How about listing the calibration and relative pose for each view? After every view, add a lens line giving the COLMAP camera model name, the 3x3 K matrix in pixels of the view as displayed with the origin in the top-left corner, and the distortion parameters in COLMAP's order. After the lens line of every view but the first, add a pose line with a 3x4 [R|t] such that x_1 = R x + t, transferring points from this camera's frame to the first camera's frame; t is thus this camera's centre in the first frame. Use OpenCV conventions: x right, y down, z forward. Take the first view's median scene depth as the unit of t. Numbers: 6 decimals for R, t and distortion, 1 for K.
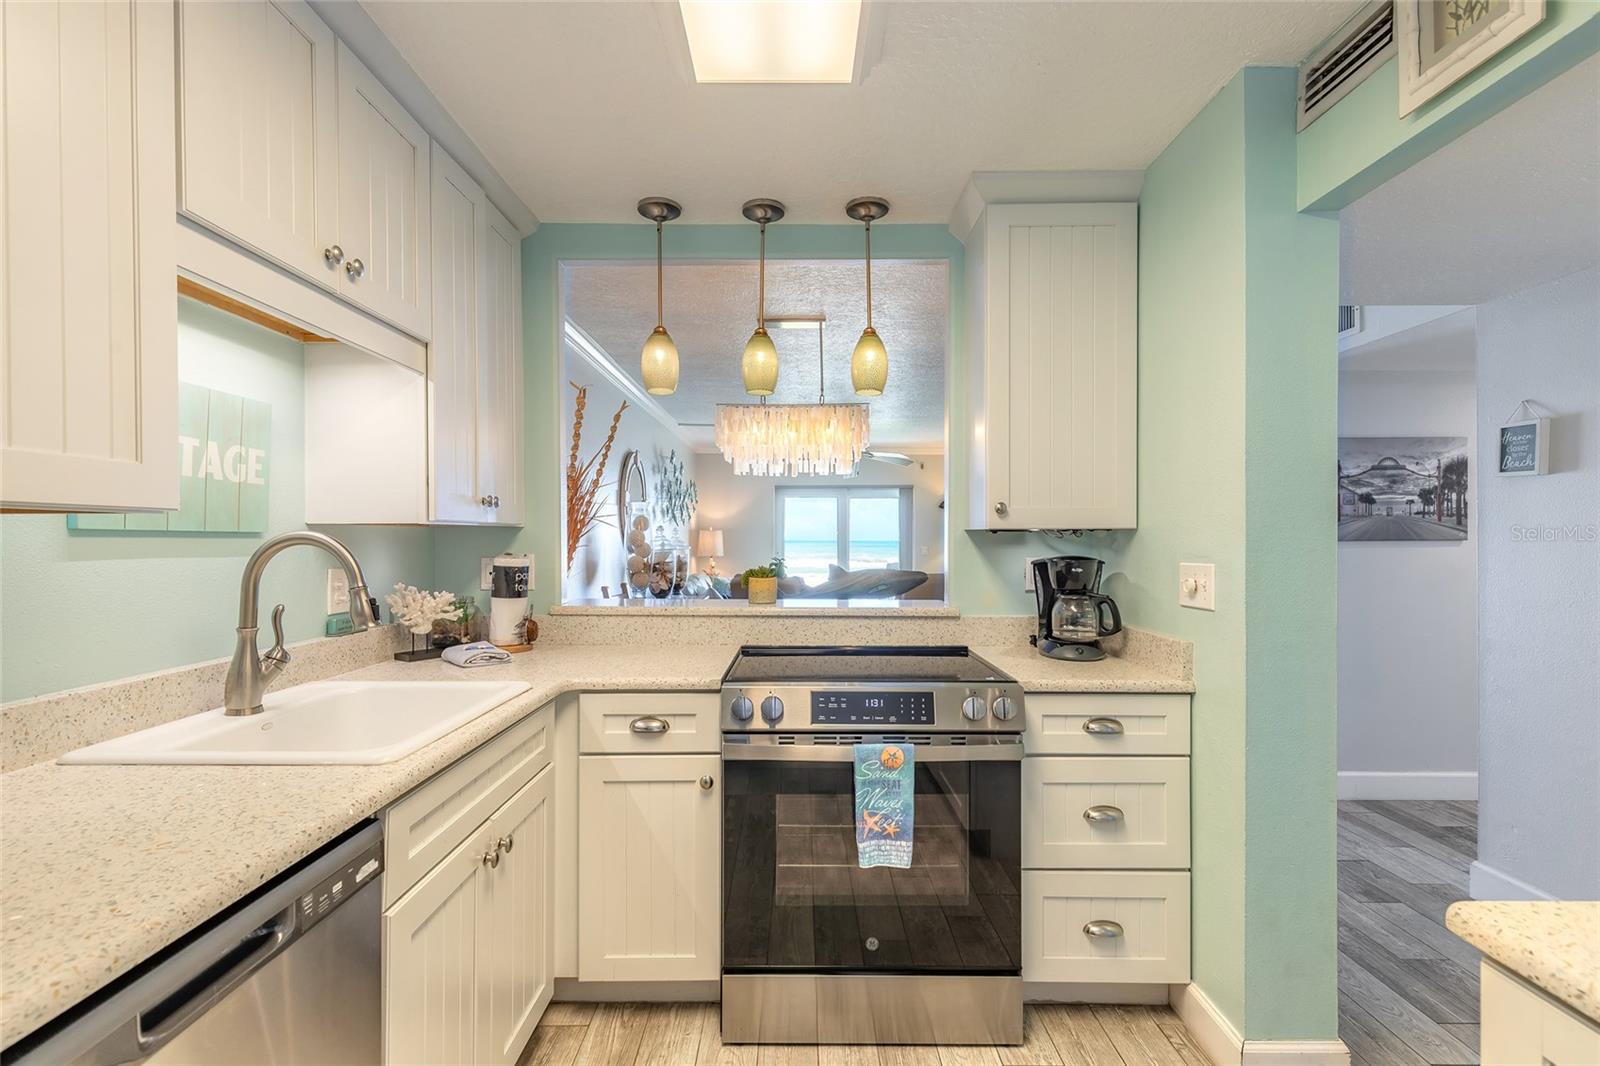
lens RADIAL K [[728.5, 0, 802.8], [0, 728.5, 542.1], [0, 0, 1]] dist [0.010248, -0.002231]
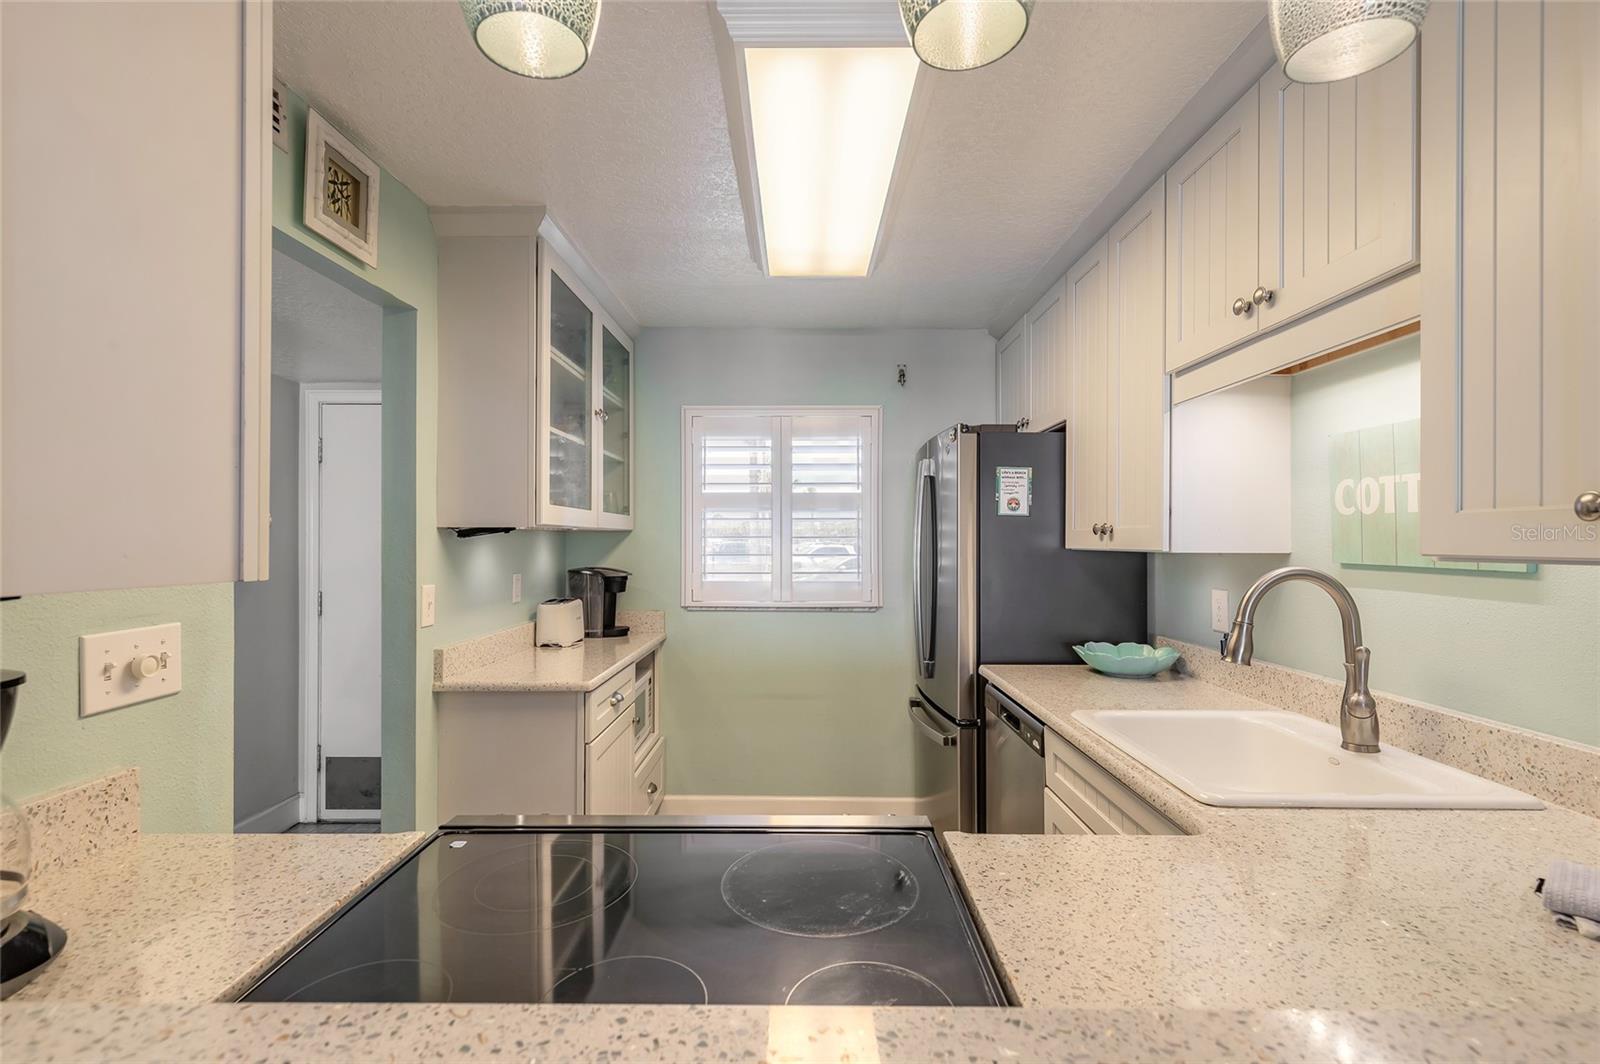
lens RADIAL K [[728.5, 0, 789.8], [0, 728.5, 535.4], [0, 0, 1]] dist [0.010248, -0.002231]
pose [[-0.999894, 0.000557, 0.014522, 0.000838], [0.000559, 1.000000, 0.000161, -0.056906], [-0.014522, 0.000169, -0.999895, 1.935414]]
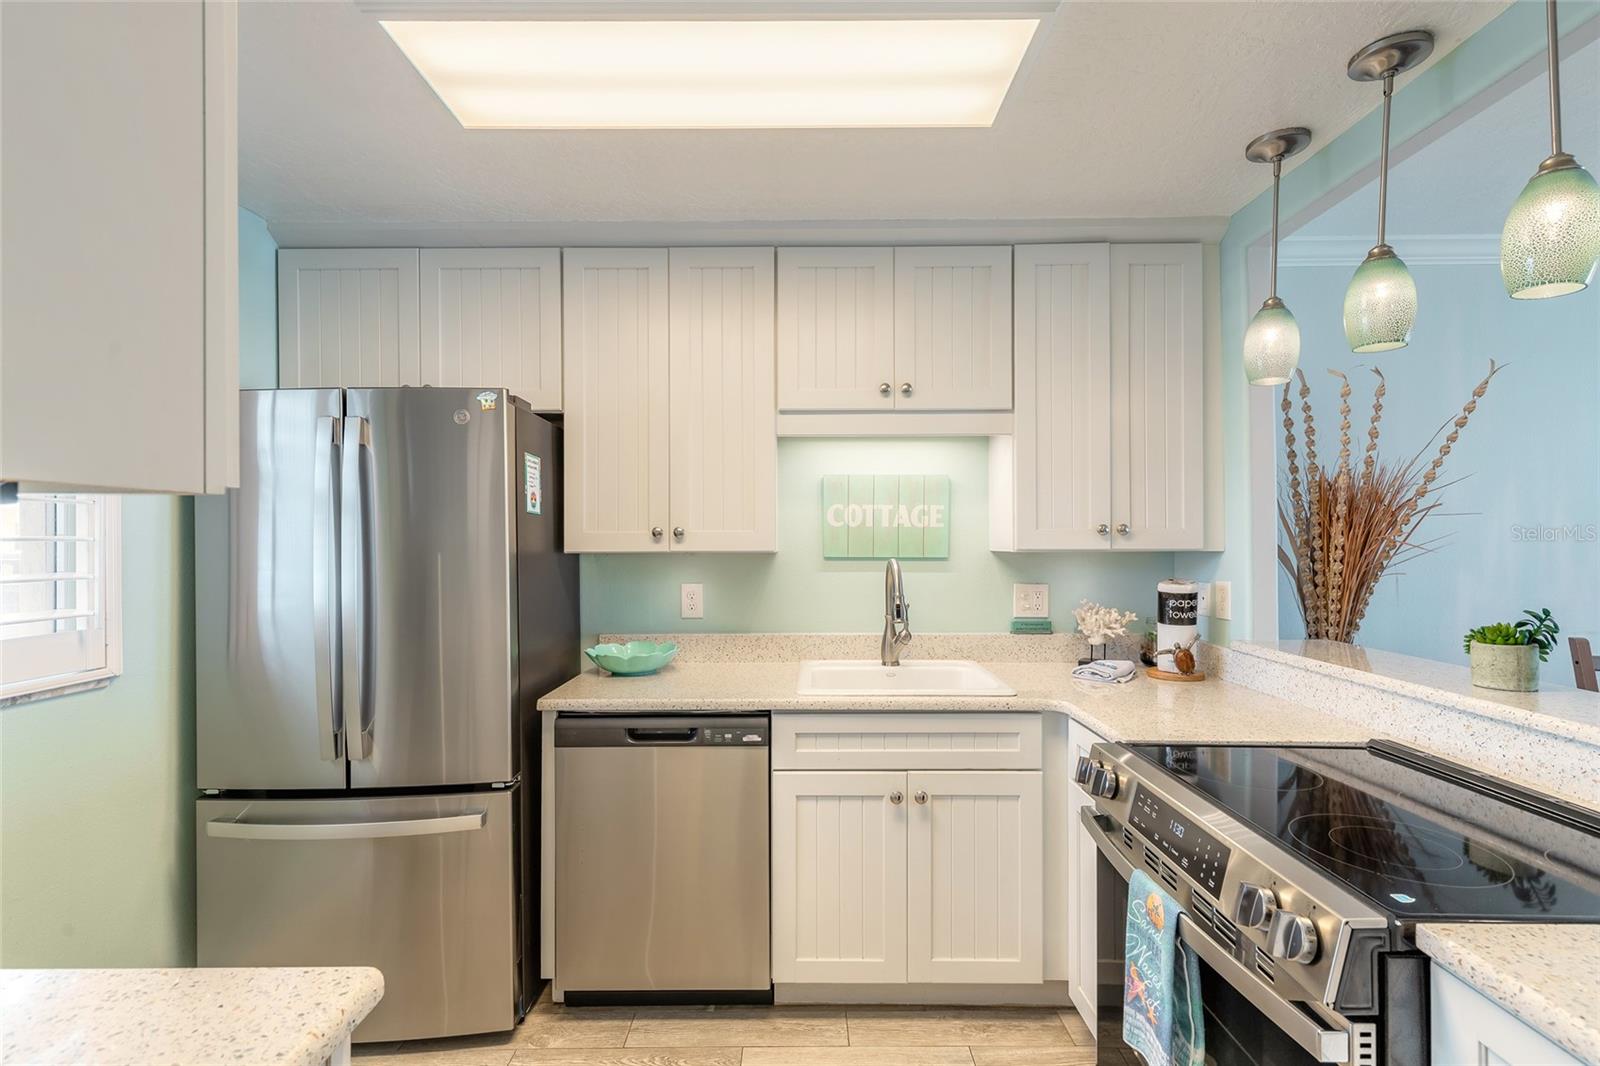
lens RADIAL K [[728.5, 0, 796.9], [0, 728.5, 539.6], [0, 0, 1]] dist [0.010248, -0.002231]
pose [[0.002688, -0.001509, -0.999995, 0.904963], [-0.004717, 0.999988, -0.001522, -0.052294], [0.999985, 0.004721, 0.002681, 0.749270]]
